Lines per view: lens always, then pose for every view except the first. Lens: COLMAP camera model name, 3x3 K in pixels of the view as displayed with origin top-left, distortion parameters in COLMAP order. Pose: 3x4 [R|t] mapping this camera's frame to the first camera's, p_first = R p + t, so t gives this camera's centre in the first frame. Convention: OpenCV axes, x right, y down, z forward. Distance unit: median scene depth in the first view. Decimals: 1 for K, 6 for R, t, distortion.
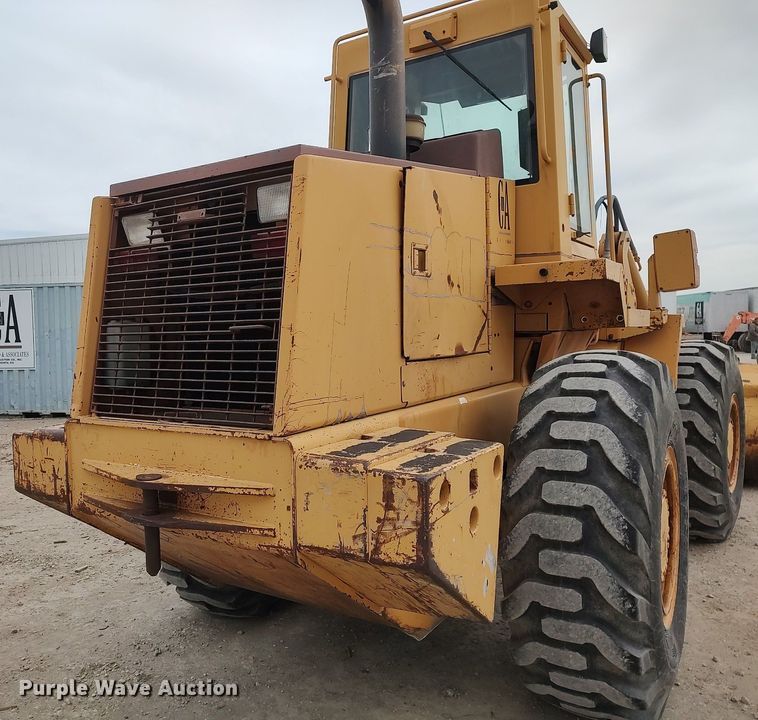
lens RADIAL K [[689.7, 0, 293.3], [0, 689.7, 375.4], [0, 0, 1]] dist [0.073746, -0.120679]
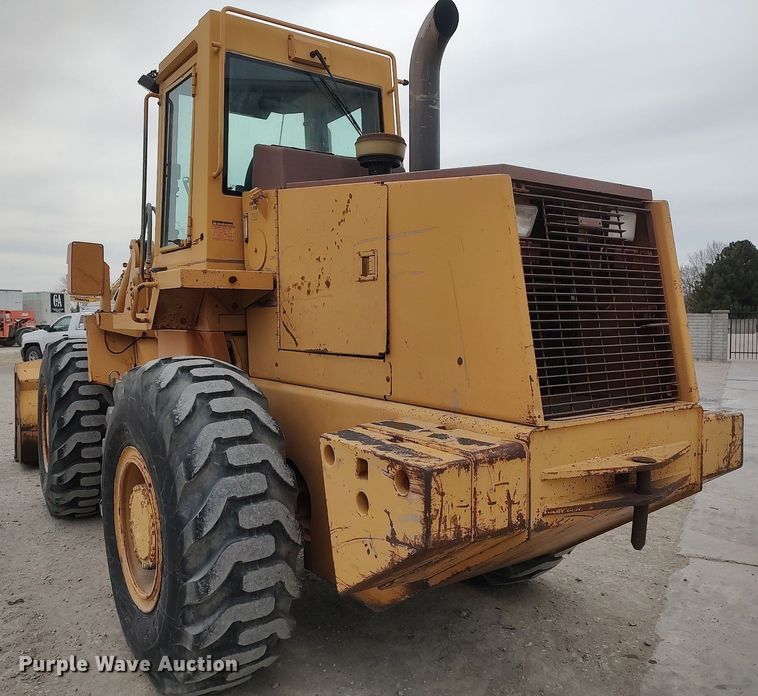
lens RADIAL K [[646.3, 0, 375.5], [0, 646.3, 360.0], [0, 0, 1]] dist [0.073609, -0.110201]
pose [[0.338638, -0.043564, 0.939908, -1.170127], [0.057641, 0.998012, 0.025490, -0.055677], [-0.939150, 0.045546, 0.340476, 0.921597]]
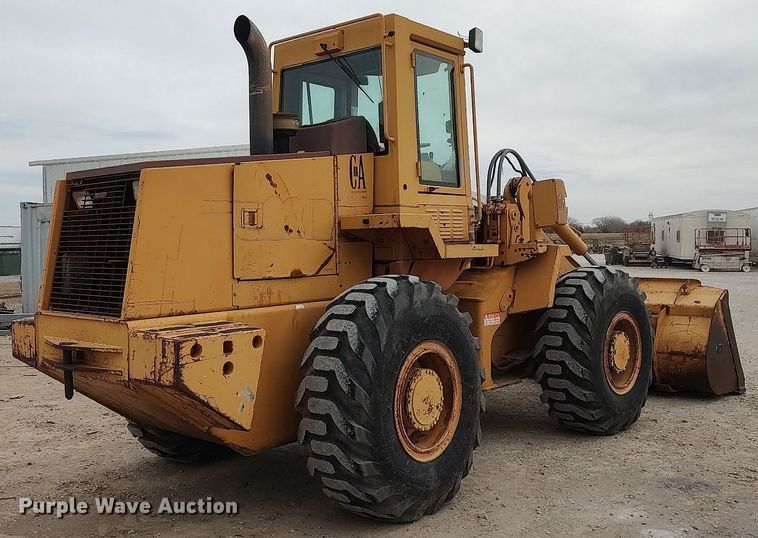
lens RADIAL K [[770.5, 0, 333.6], [0, 770.5, 268.2], [0, 0, 1]] dist [0.052467, -0.015184]
pose [[0.991931, 0.013503, -0.126061, 0.645006], [-0.017079, 0.999480, -0.027335, -0.004778], [0.125627, 0.029267, 0.991646, -0.806167]]
